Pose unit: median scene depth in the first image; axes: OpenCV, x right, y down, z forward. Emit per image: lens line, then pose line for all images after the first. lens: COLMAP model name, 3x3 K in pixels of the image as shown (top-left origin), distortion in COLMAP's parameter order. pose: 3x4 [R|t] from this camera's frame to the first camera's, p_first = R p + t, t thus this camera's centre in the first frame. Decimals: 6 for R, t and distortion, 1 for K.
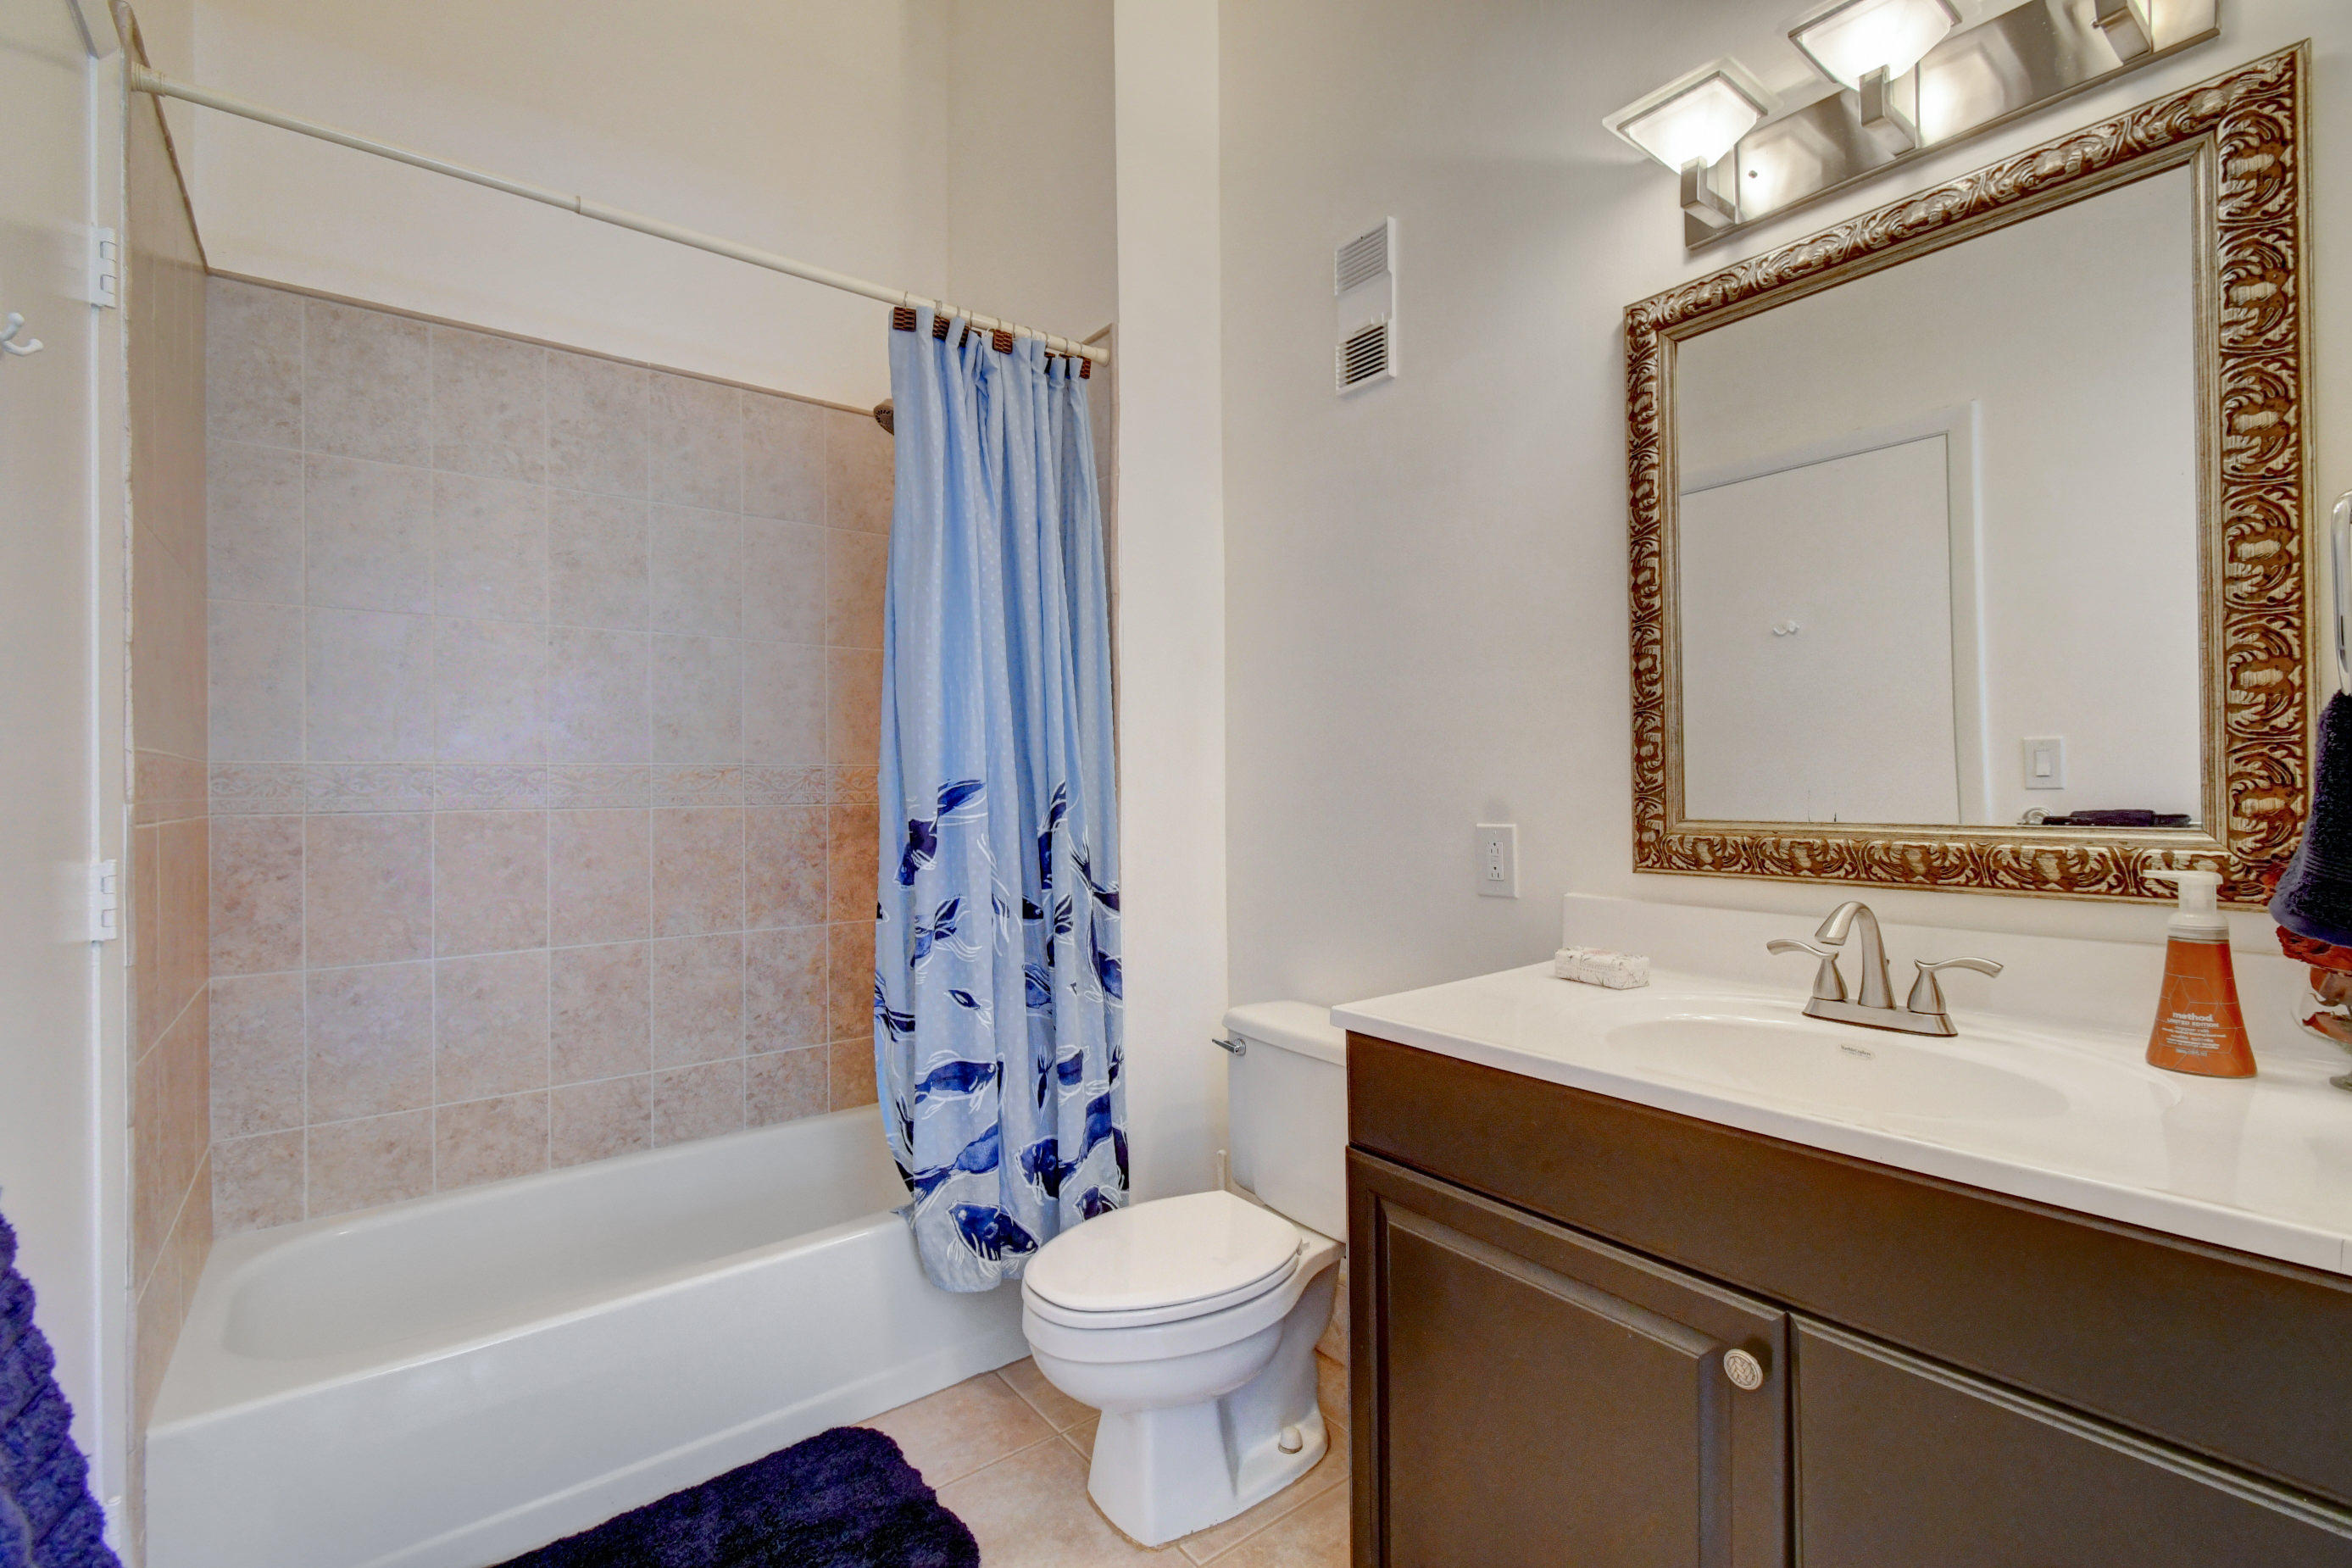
lens RADIAL K [[1043.6, 0, 1176.0], [0, 1043.6, 784.0], [0, 0, 1]] dist [0.006398, -0.000651]
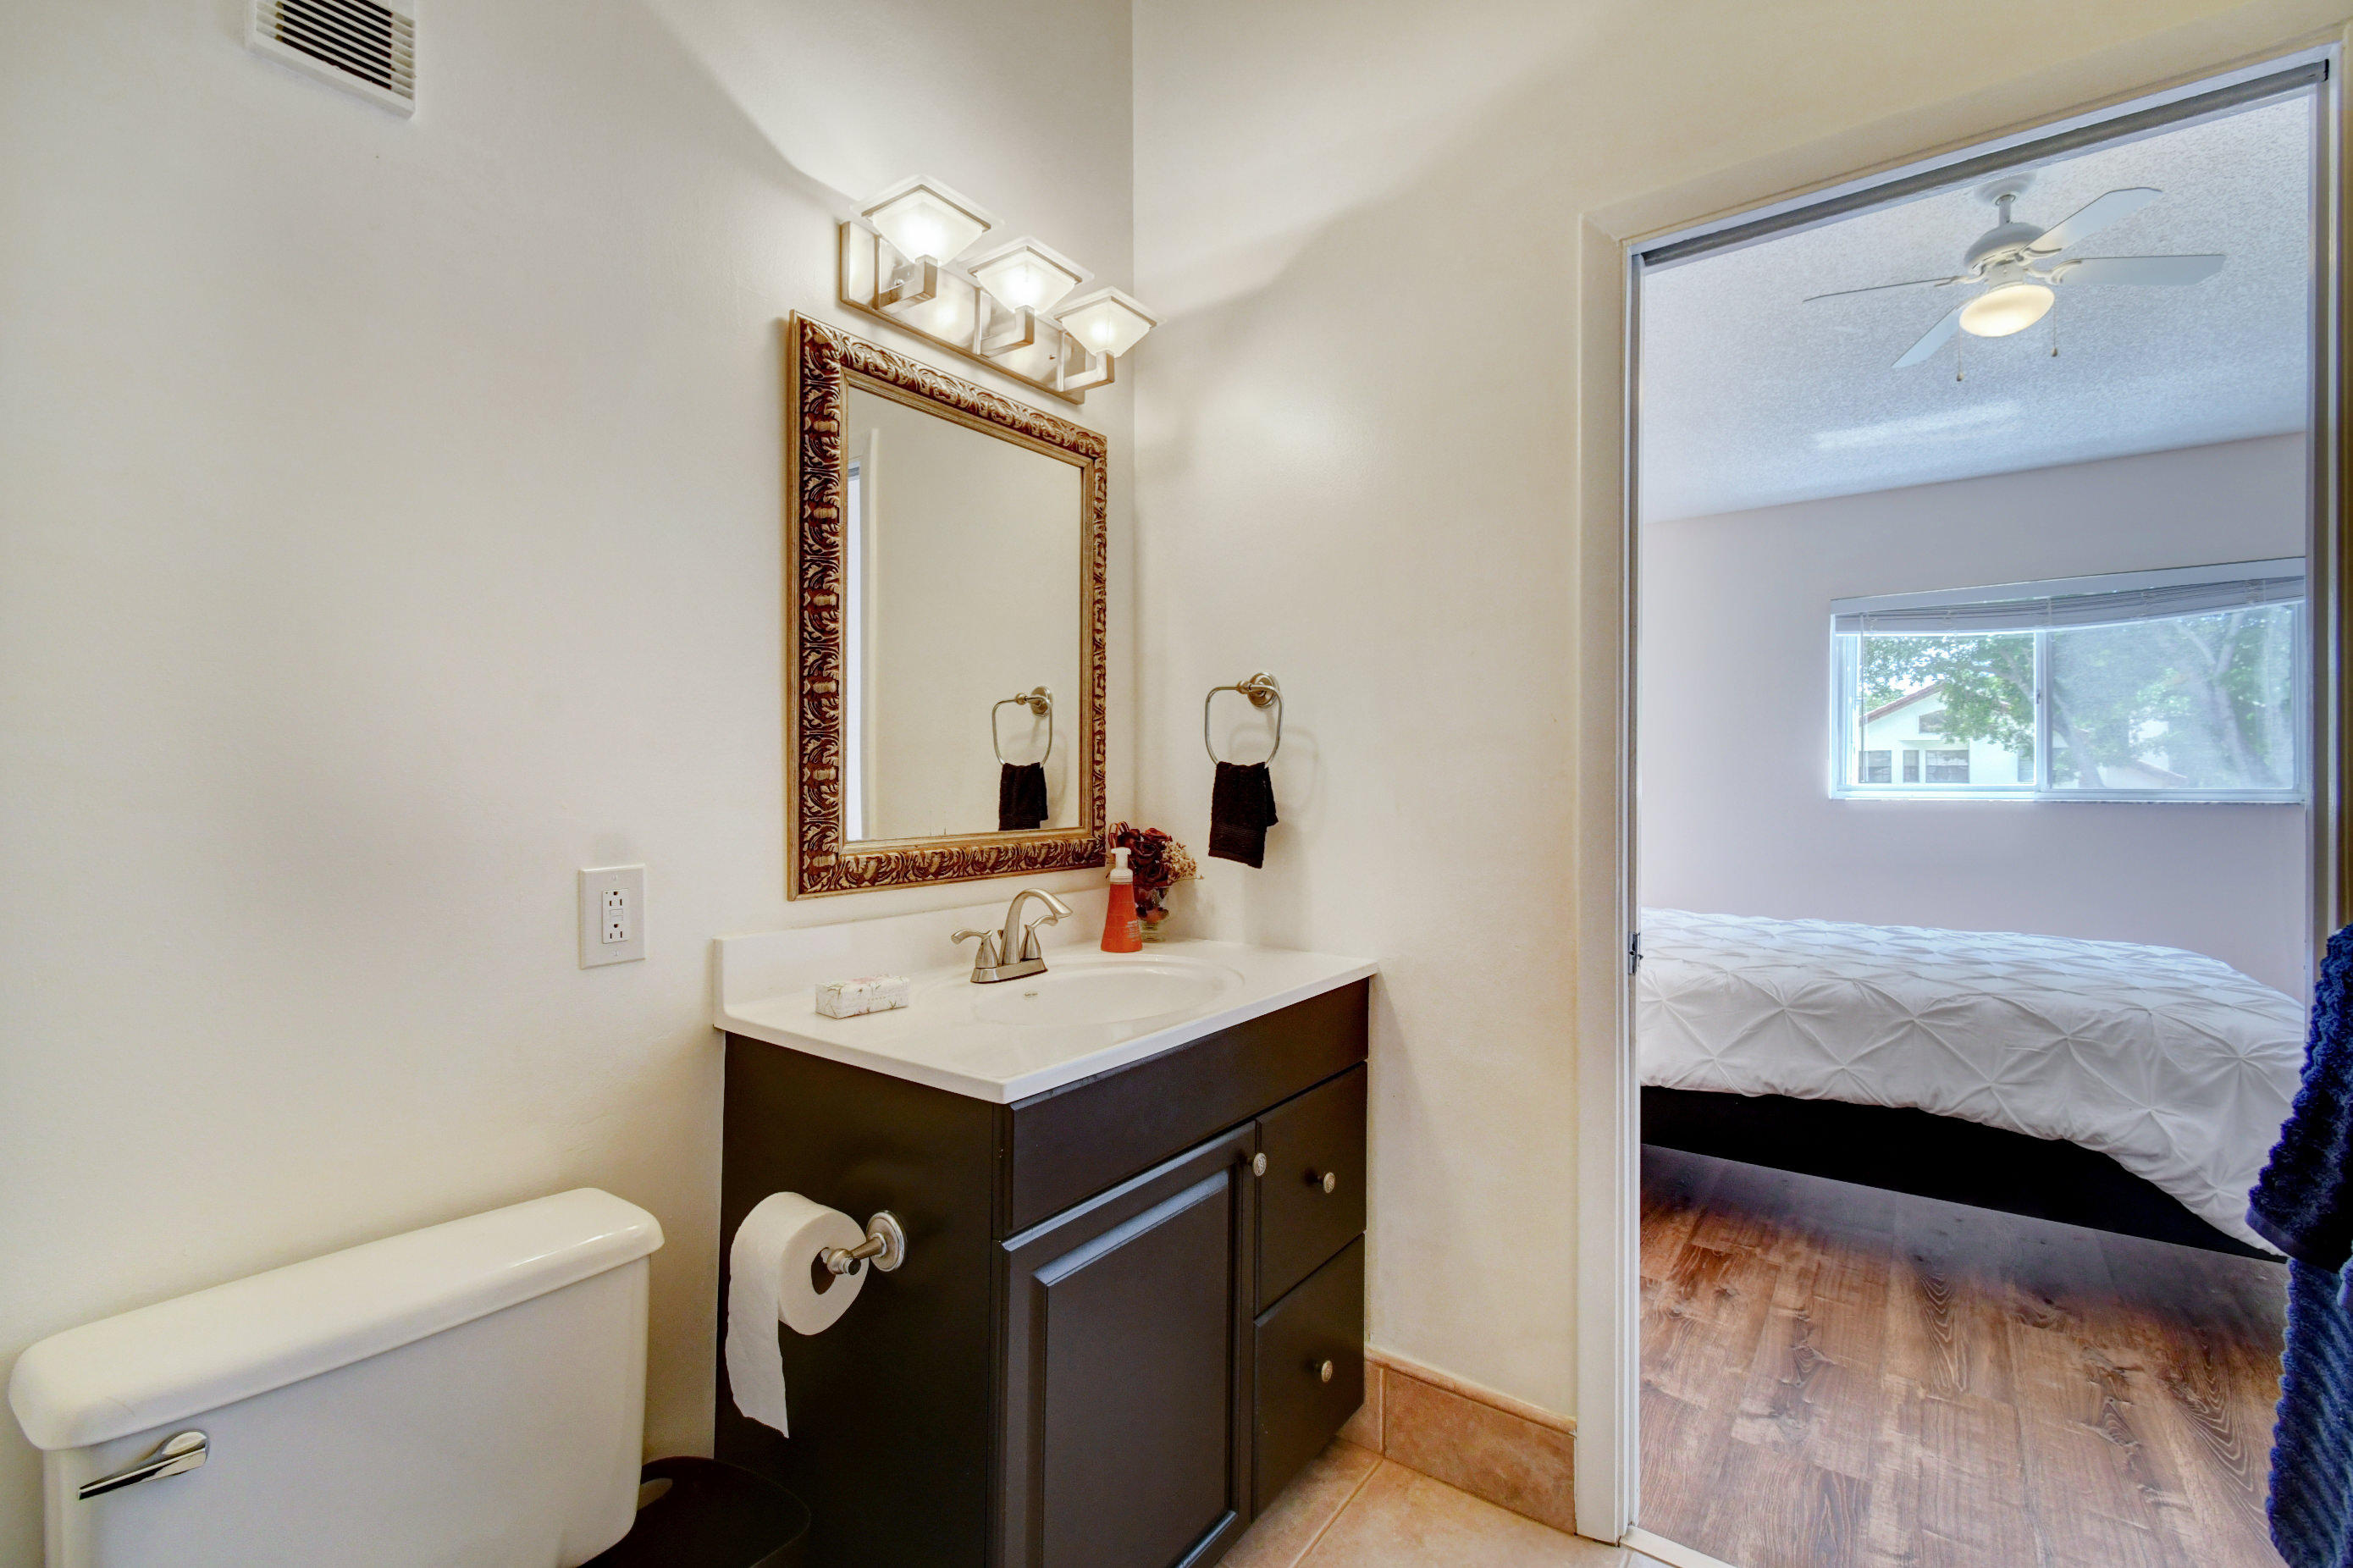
lens RADIAL K [[1044.0, 0, 1176.5], [0, 1044.0, 784.0], [0, 0, 1]] dist [0.006398, -0.000651]
pose [[-0.295411, -0.010499, 0.955312, -0.645505], [-0.005953, 0.999940, 0.009149, -0.037278], [-0.955352, -0.002984, -0.295456, 1.038307]]
